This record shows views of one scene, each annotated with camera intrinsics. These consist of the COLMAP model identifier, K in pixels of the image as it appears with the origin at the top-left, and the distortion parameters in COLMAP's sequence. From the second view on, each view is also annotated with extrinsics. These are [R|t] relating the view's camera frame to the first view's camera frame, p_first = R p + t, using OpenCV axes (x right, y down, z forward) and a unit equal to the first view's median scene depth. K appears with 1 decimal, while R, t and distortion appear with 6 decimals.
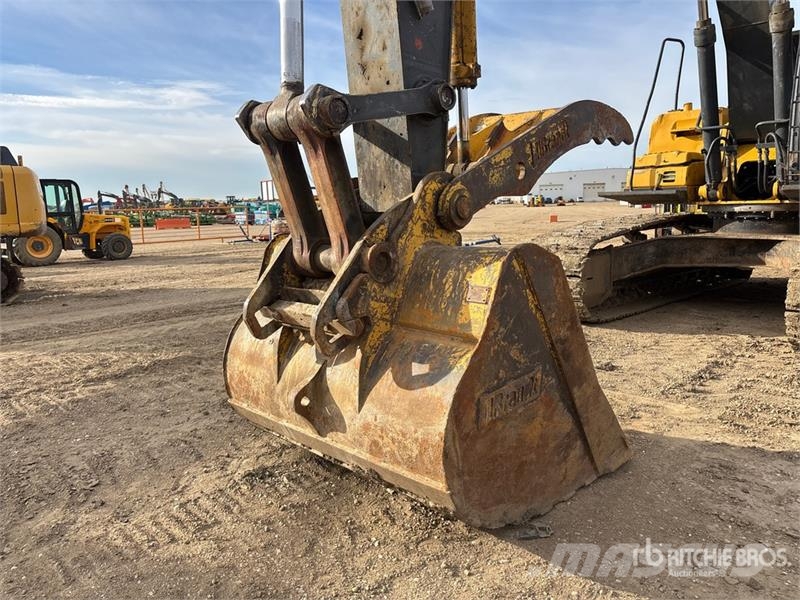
lens RADIAL K [[602.5, 0, 401.9], [0, 602.5, 300.4], [0, 0, 1]] dist [0.034761, -0.021019]
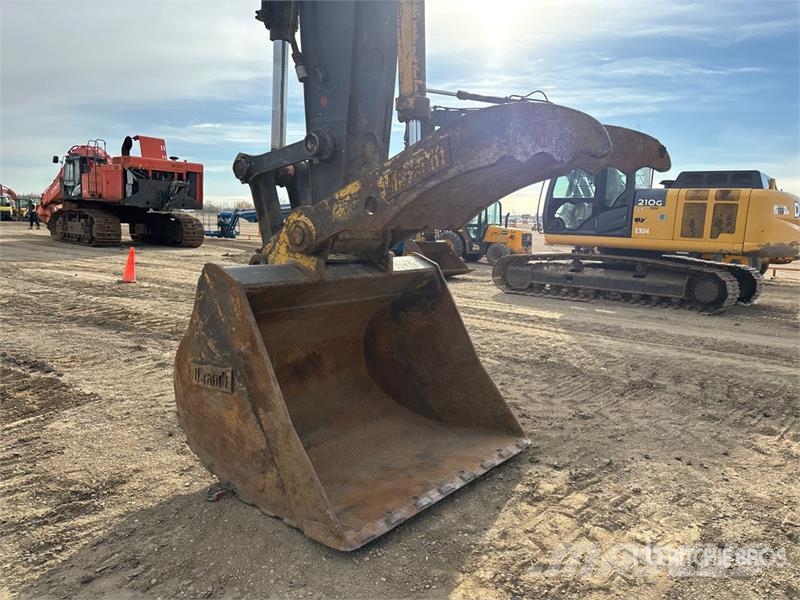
lens RADIAL K [[604.4, 0, 405.5], [0, 604.4, 299.4], [0, 0, 1]] dist [0.041476, -0.038052]
pose [[0.124034, 0.164411, -0.978562, 1.287427], [-0.193005, 0.971340, 0.138734, -0.232361], [0.973327, 0.171660, 0.152212, 1.016042]]
